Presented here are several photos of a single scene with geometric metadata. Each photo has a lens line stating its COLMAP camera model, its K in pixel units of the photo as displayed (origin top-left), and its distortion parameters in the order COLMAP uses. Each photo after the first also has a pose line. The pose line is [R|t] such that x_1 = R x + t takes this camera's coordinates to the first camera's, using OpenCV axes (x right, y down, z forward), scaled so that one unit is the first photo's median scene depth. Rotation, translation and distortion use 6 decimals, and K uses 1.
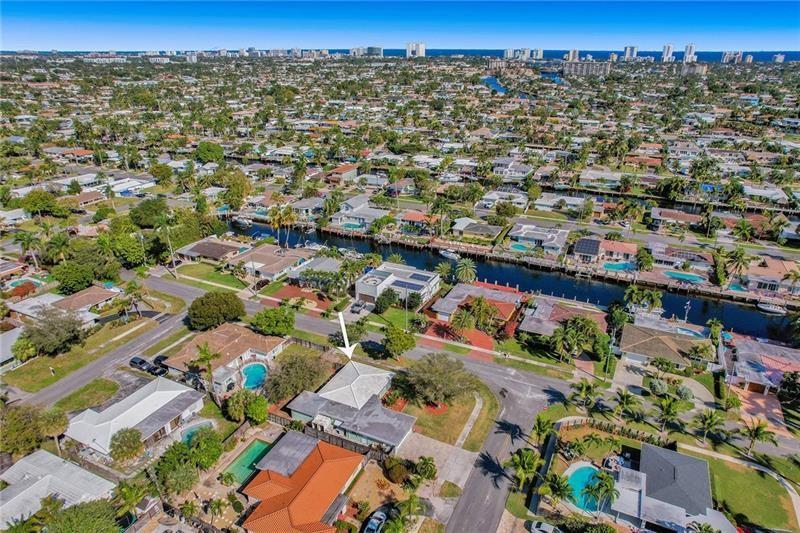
lens RADIAL K [[527.6, 0, 403.9], [0, 527.6, 268.0], [0, 0, 1]] dist [-0.077030, 0.074241]
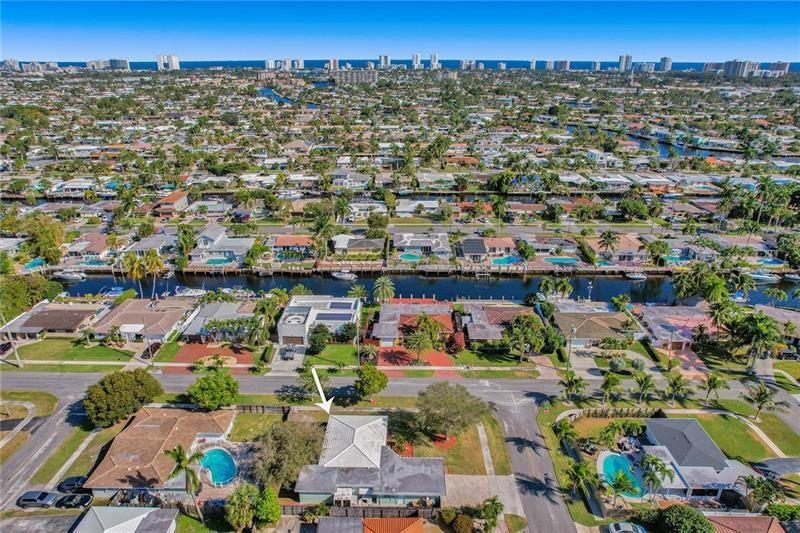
lens RADIAL K [[527.6, 0, 403.9], [0, 527.6, 268.0], [0, 0, 1]] dist [-0.077030, 0.074241]
pose [[0.906990, -0.157666, 0.390526, -0.175533], [0.164474, 0.986249, 0.016188, -0.035261], [-0.387708, 0.049549, 0.920450, 0.085633]]
